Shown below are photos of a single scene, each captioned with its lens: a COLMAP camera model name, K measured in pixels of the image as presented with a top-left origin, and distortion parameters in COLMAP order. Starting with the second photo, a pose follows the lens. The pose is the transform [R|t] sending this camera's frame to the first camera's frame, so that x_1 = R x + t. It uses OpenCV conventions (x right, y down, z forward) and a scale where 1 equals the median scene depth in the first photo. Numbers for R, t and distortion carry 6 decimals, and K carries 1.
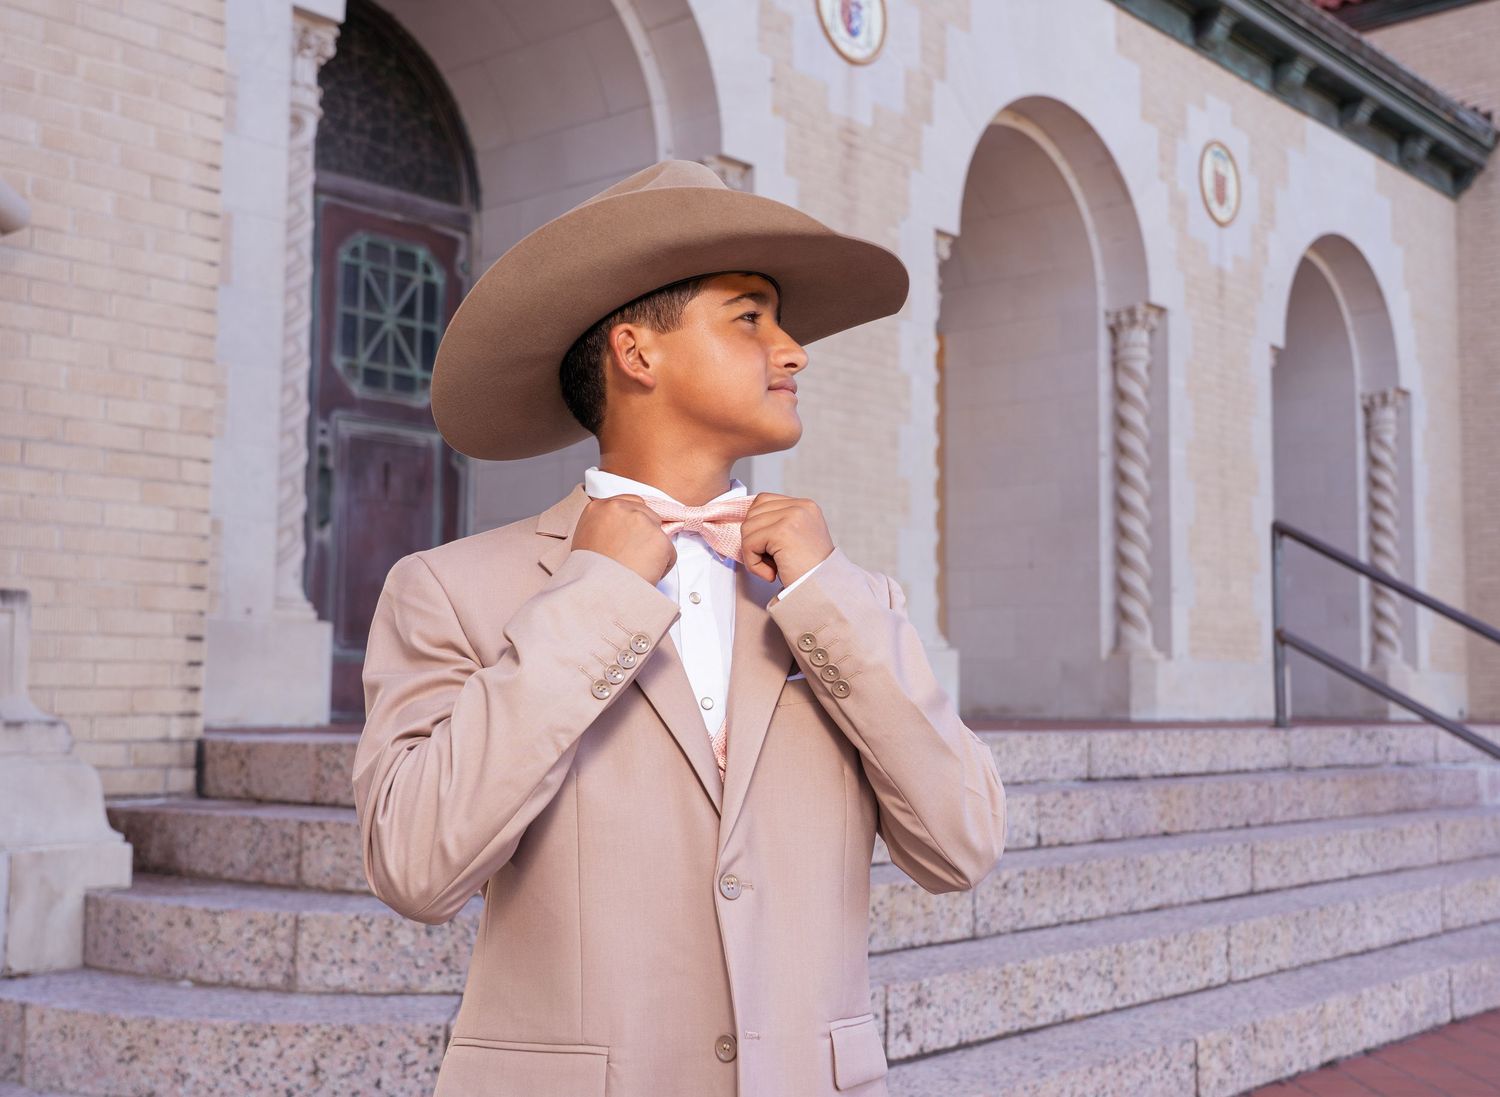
lens RADIAL K [[1798.8, 0, 819.4], [0, 1798.8, 544.9], [0, 0, 1]] dist [0.058322, 0.001819]
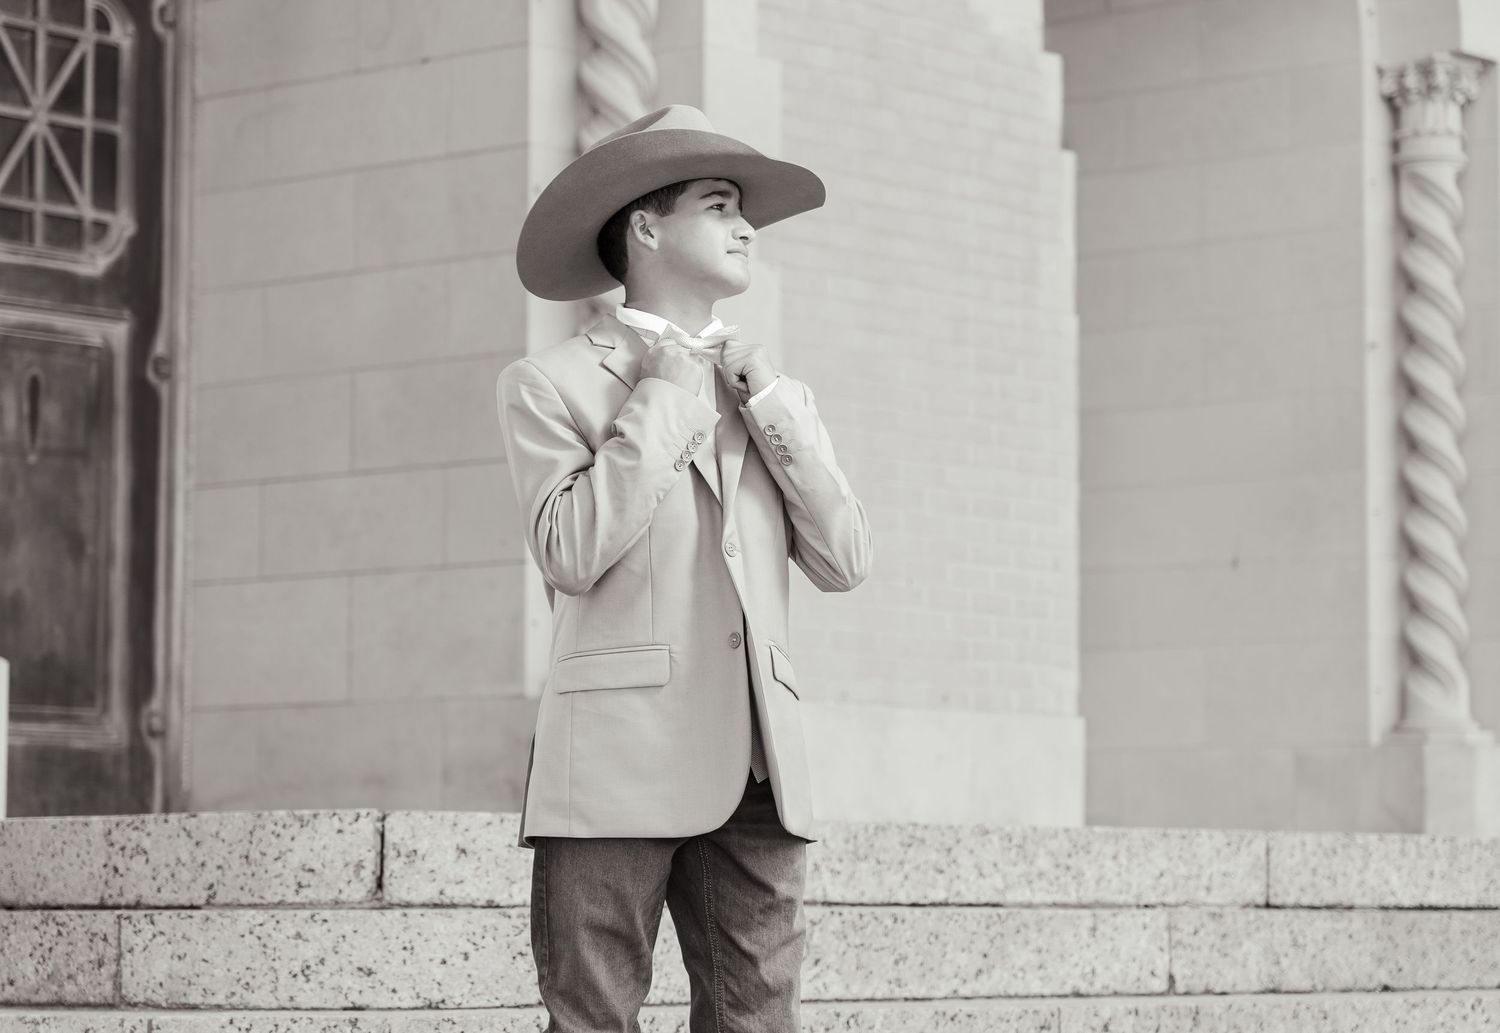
lens RADIAL K [[4464.9, 0, 750.0], [0, 4464.9, 516.5], [0, 0, 1]] dist [0.105918, -1.218257]
pose [[0.999908, -0.003428, -0.013111, -0.007914], [0.003424, 0.999994, -0.000348, -0.003820], [0.013112, 0.000303, 0.999914, -0.609123]]
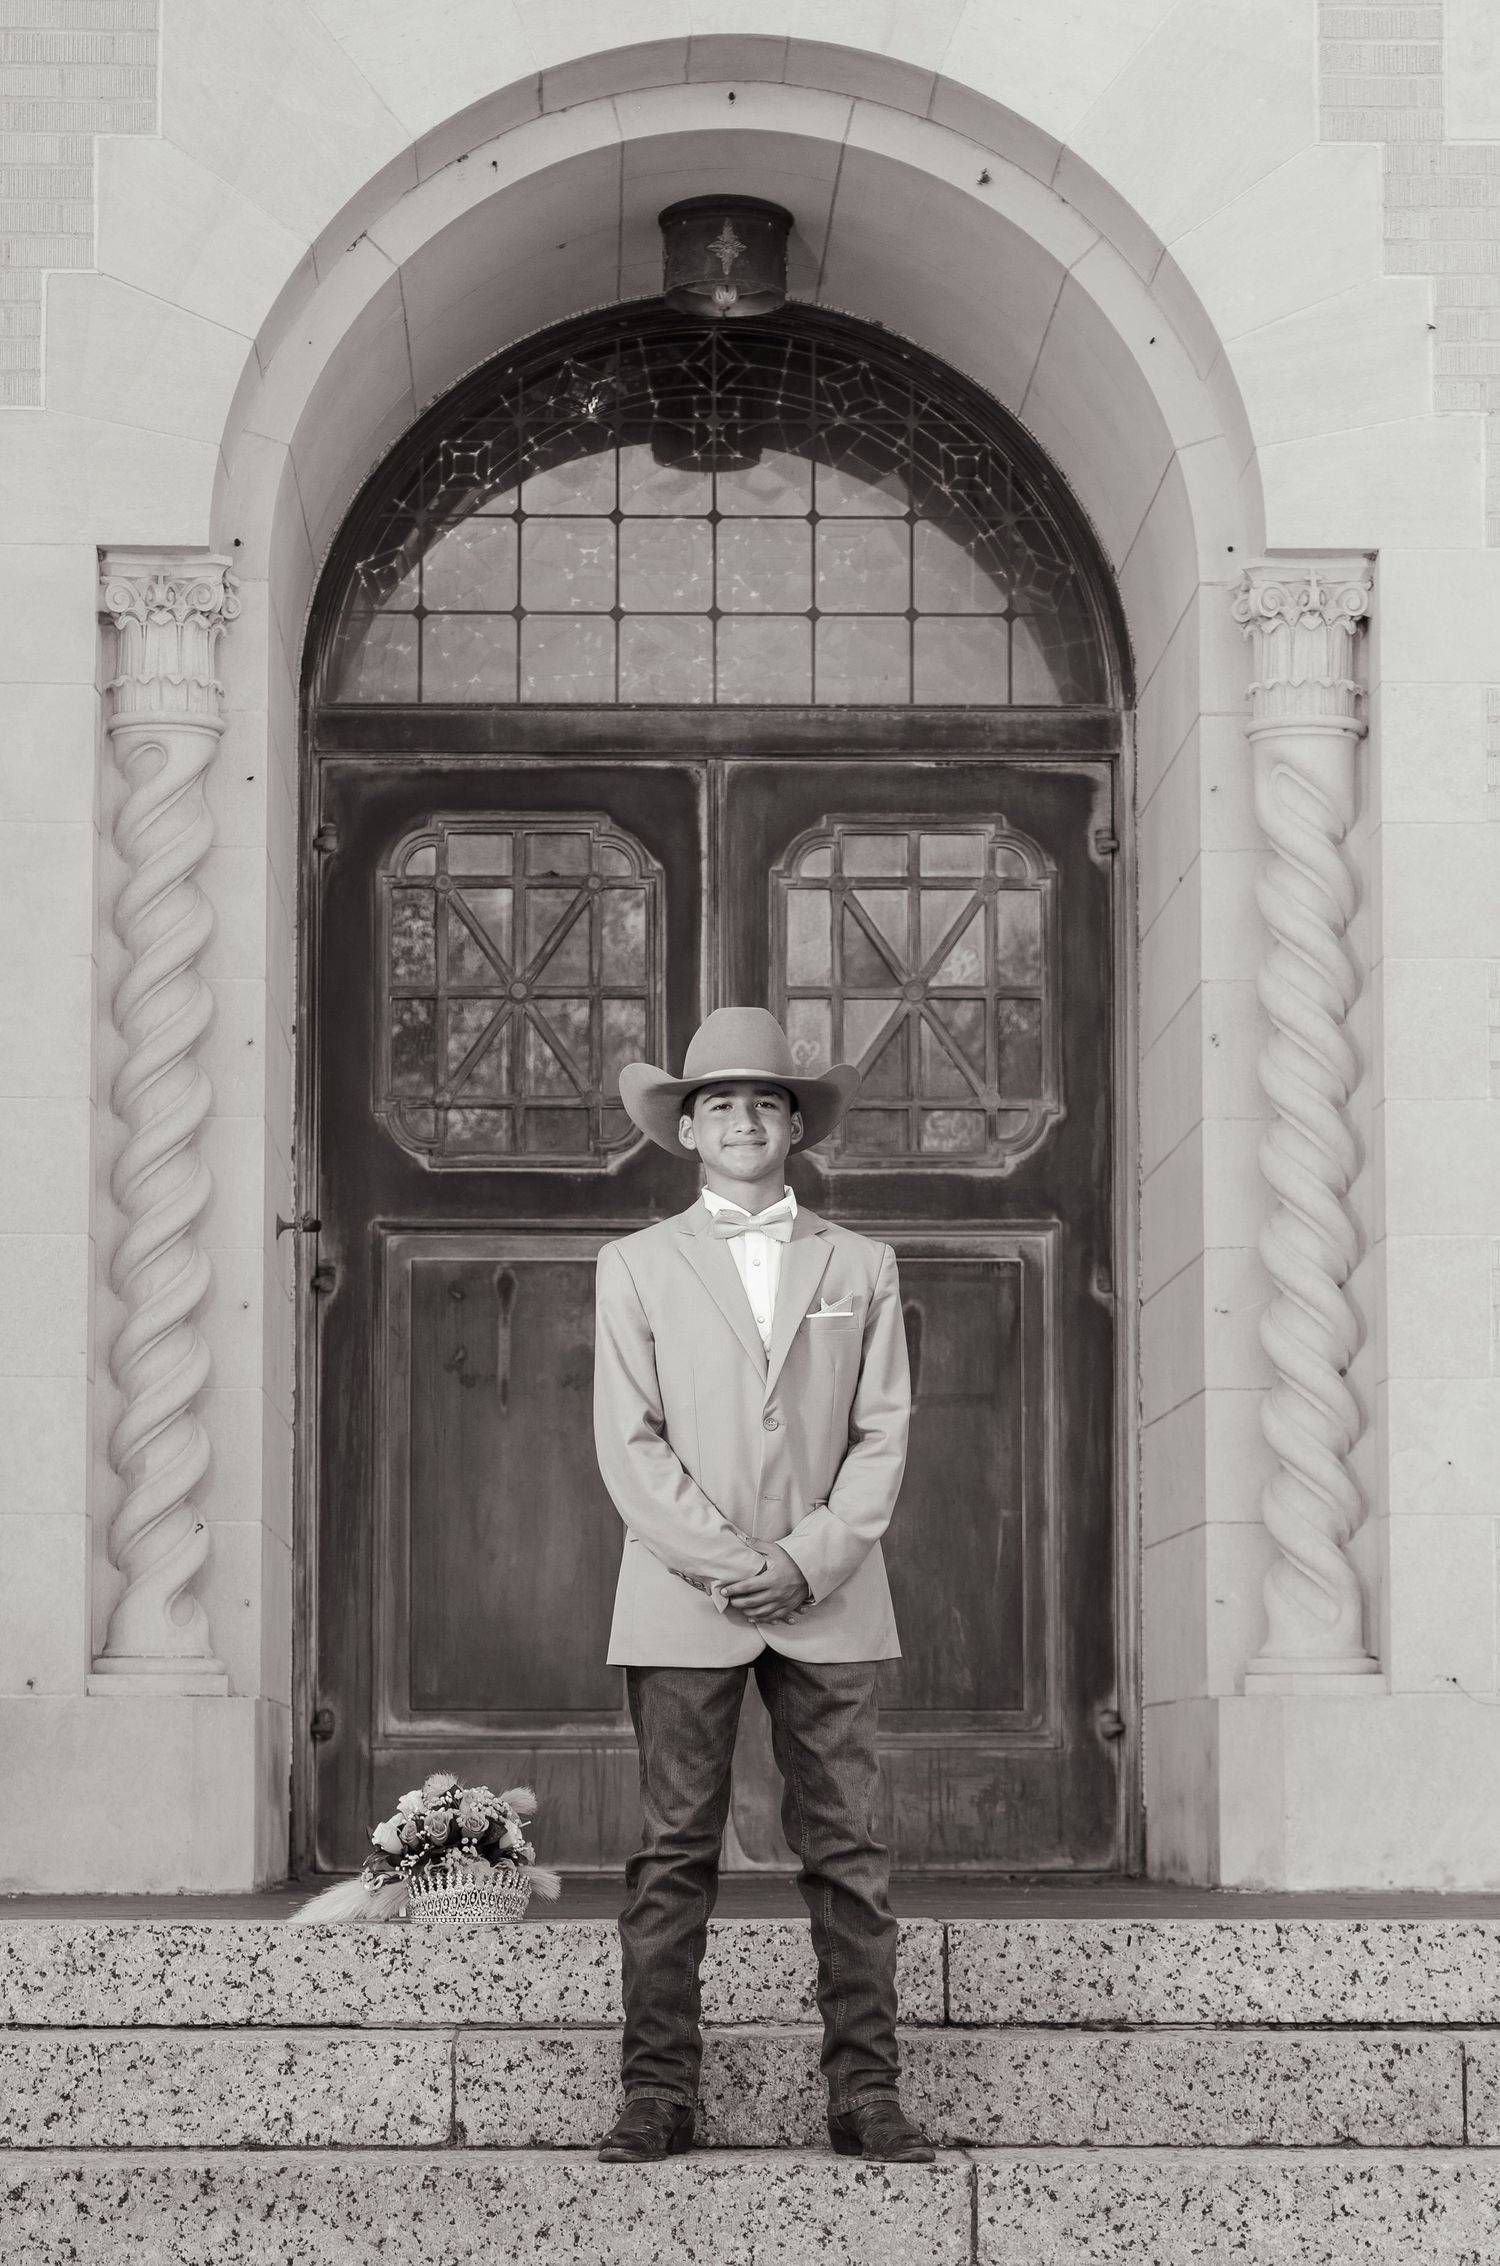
lens RADIAL K [[5911.9, 0, 702.6], [0, 5911.9, 1268.3], [0, 0, 1]] dist [0.048683, 0.391375]
pose [[0.660126, -0.071847, -0.747711, 1.428061], [0.070314, 0.996955, -0.033719, -0.017184], [0.747857, -0.030316, 0.663168, -0.042172]]
